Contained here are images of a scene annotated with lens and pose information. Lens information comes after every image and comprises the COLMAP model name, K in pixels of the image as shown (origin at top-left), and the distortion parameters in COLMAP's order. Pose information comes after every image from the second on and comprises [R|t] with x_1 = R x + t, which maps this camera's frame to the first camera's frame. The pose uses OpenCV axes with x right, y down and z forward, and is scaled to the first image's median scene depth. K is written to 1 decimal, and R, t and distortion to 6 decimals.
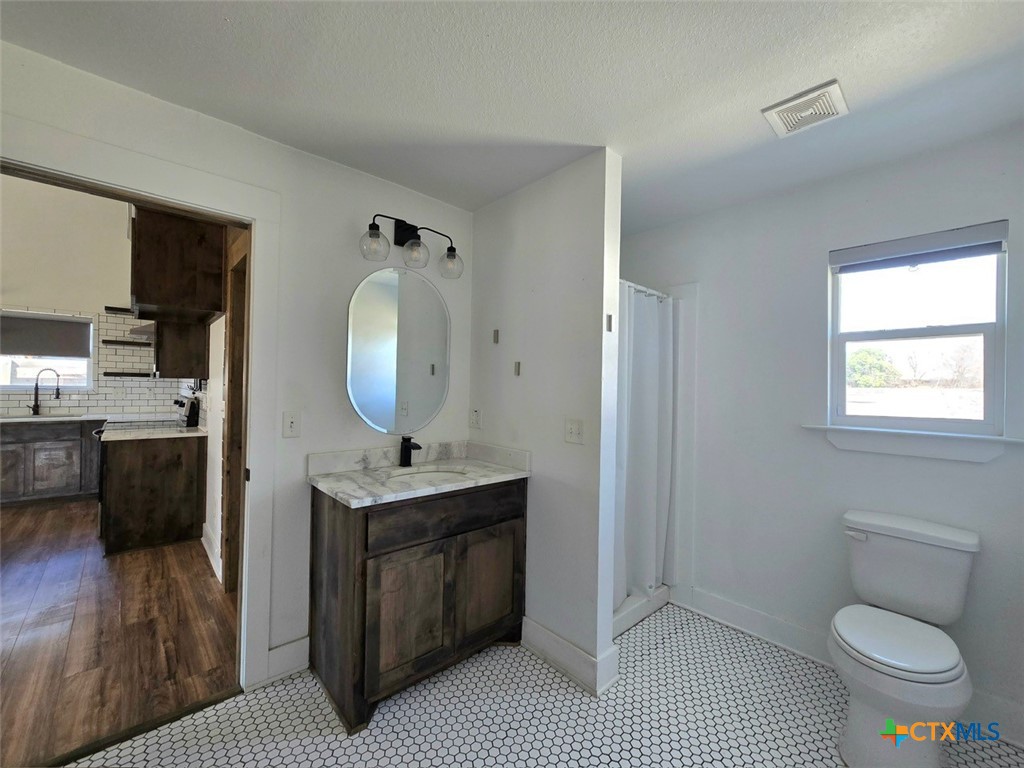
lens RADIAL K [[417.9, 0, 517.9], [0, 417.9, 385.7], [0, 0, 1]] dist [-0.009102, 0.003050]
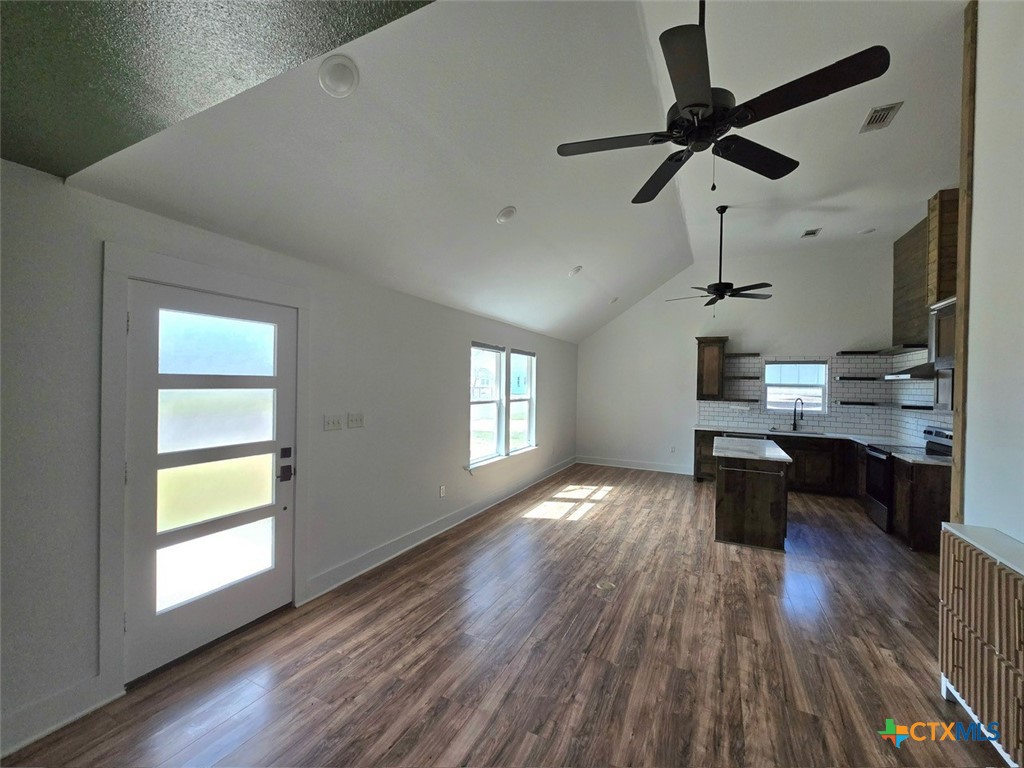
lens RADIAL K [[417.9, 0, 518.0], [0, 417.9, 384.2], [0, 0, 1]] dist [-0.009102, 0.003050]
pose [[0.359153, -0.013176, -0.933186, -0.307810], [-0.010591, 0.999778, -0.018192, -0.123990], [0.933219, 0.016417, 0.358934, -0.991497]]
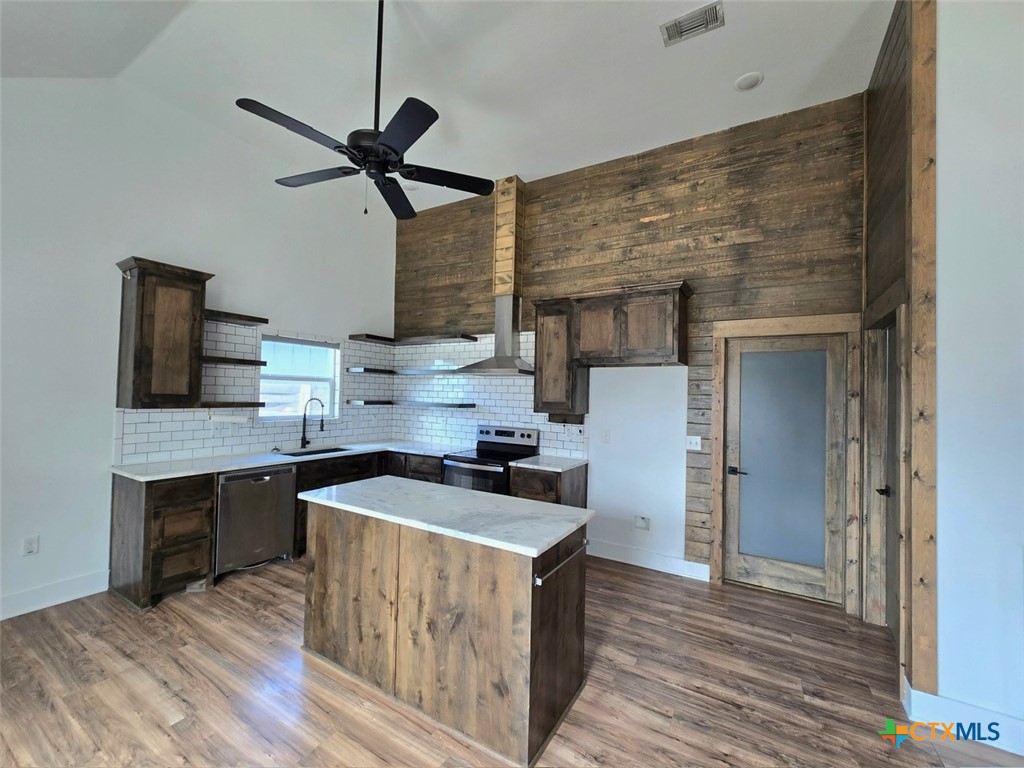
lens RADIAL K [[417.9, 0, 516.8], [0, 417.9, 385.7], [0, 0, 1]] dist [-0.009102, 0.003050]
pose [[0.960256, 0.005887, 0.279060, -2.157304], [-0.002956, 0.999936, -0.010921, -0.137931], [-0.279107, 0.009662, 0.960211, -0.099002]]
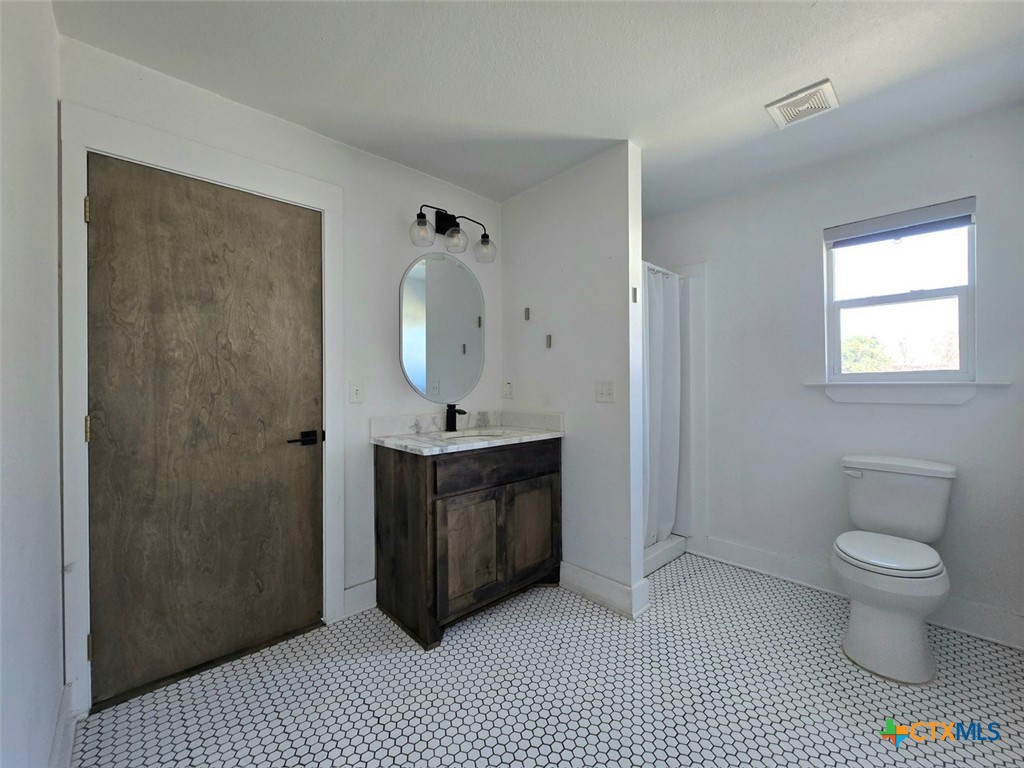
lens RADIAL K [[417.9, 0, 517.9], [0, 417.9, 385.9], [0, 0, 1]] dist [-0.009102, 0.003050]
pose [[0.999591, -0.026311, 0.011233, -0.118736], [0.026229, 0.999628, 0.007419, 0.080729], [-0.011424, -0.007121, 0.999909, -0.138054]]
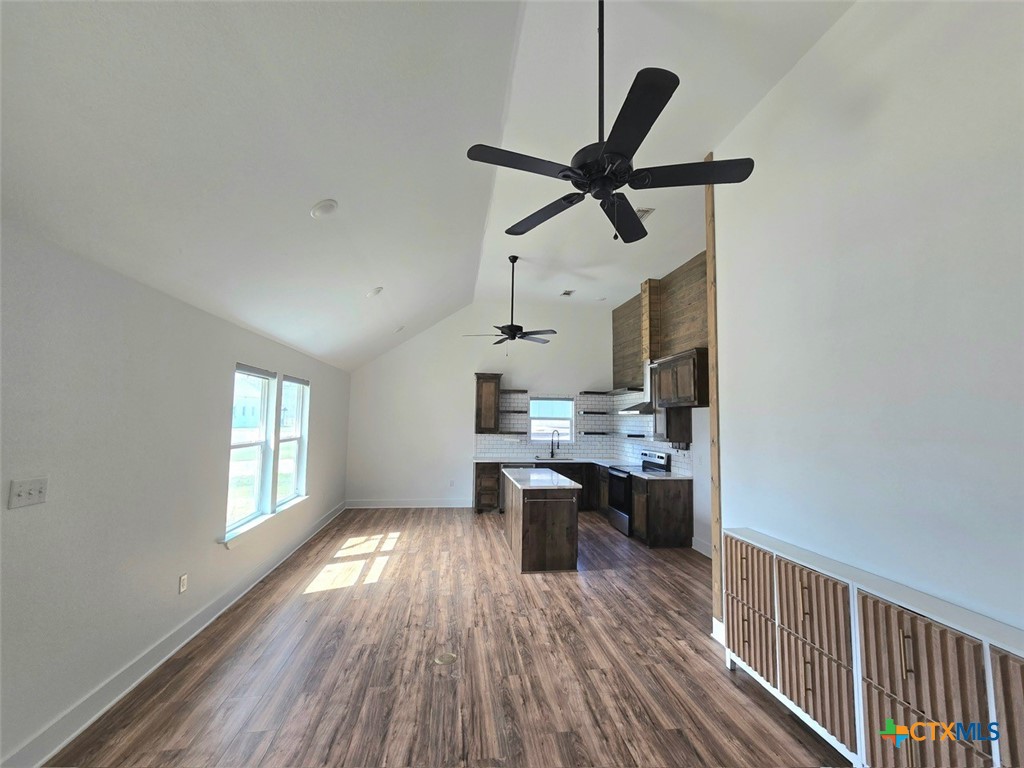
lens RADIAL K [[417.9, 0, 518.1], [0, 417.9, 384.4], [0, 0, 1]] dist [-0.009102, 0.003050]
pose [[0.826442, -0.055397, -0.560290, -0.670475], [0.003174, 0.995590, -0.093755, -0.151713], [0.563013, 0.075704, 0.822973, -1.153148]]
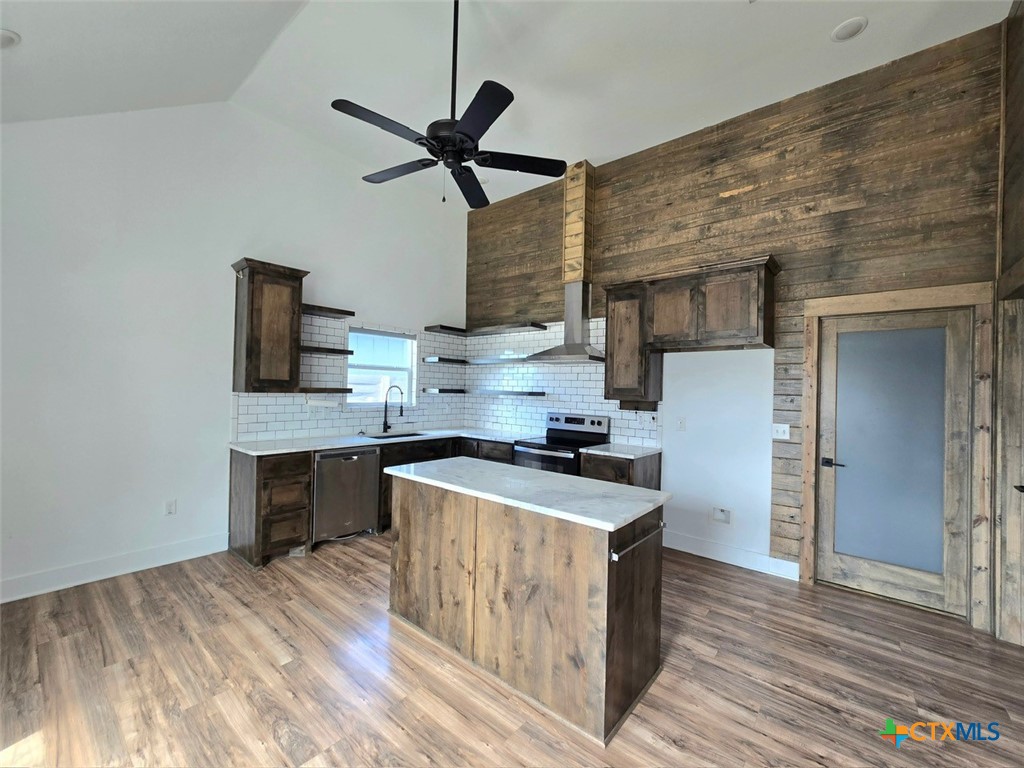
lens RADIAL K [[417.9, 0, 516.0], [0, 417.9, 385.6], [0, 0, 1]] dist [-0.009102, 0.003050]
pose [[0.992371, 0.001512, 0.123275, -2.177860], [-0.001399, 0.999999, -0.001002, -0.094575], [-0.123276, 0.000822, 0.992372, -0.104347]]
